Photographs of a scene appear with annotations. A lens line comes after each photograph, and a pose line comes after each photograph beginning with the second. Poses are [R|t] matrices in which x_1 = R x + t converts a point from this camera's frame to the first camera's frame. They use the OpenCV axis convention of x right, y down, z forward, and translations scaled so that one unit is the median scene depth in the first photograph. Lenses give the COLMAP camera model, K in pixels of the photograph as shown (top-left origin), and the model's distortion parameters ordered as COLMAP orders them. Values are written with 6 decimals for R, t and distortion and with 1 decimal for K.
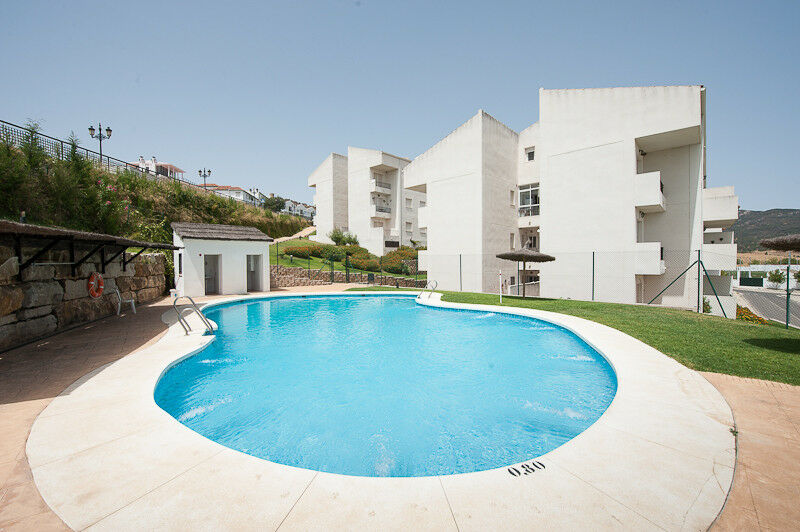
lens RADIAL K [[331.8, 0, 393.3], [0, 331.8, 269.3], [0, 0, 1]] dist [-0.014184, -0.001669]
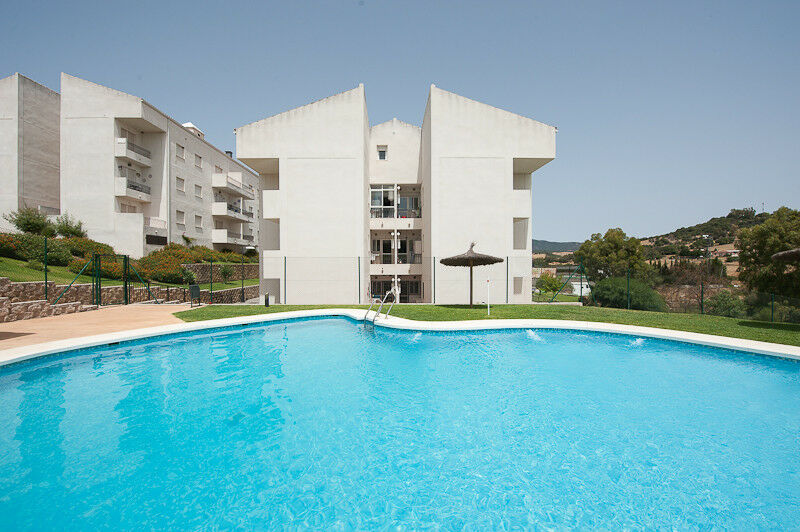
lens RADIAL K [[331.8, 0, 396.6], [0, 331.8, 267.1], [0, 0, 1]] dist [-0.014184, -0.001669]
pose [[0.706333, -0.000894, 0.707879, -0.226915], [0.014822, 0.999799, -0.013528, -0.007582], [-0.707725, 0.020048, 0.706204, 0.307309]]
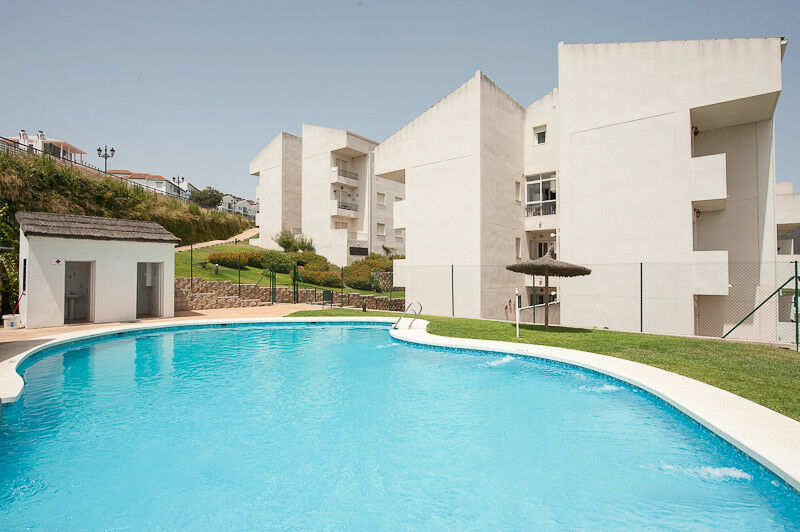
lens RADIAL K [[404.6, 0, 395.6], [0, 404.6, 266.9], [0, 0, 1]] dist [-0.004296, -0.002376]
pose [[0.996414, 0.009444, 0.084083, 0.004965], [-0.006031, 0.999151, -0.040756, -0.003510], [-0.084397, 0.040103, 0.995625, 0.109546]]
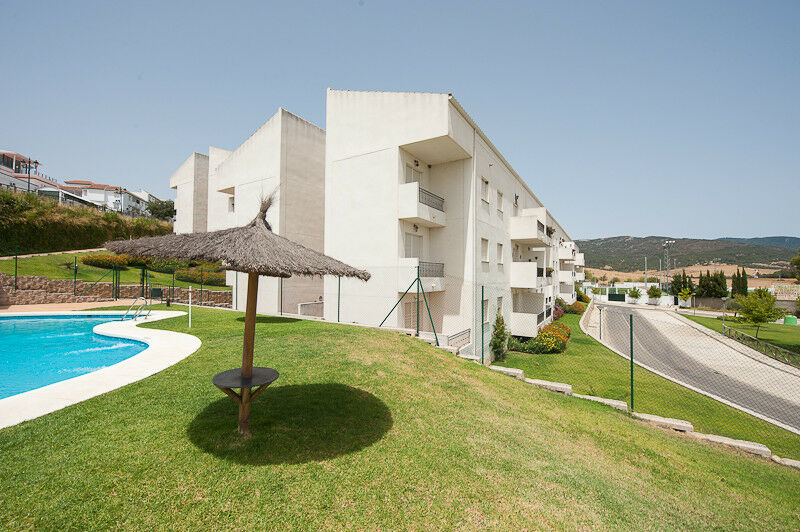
lens RADIAL K [[331.8, 0, 398.7], [0, 331.8, 267.4], [0, 0, 1]] dist [-0.014184, -0.001669]
pose [[0.978847, 0.019949, 0.203619, 0.347877], [-0.010034, 0.998718, -0.049613, -0.004870], [-0.204348, 0.046520, 0.977792, 0.061232]]
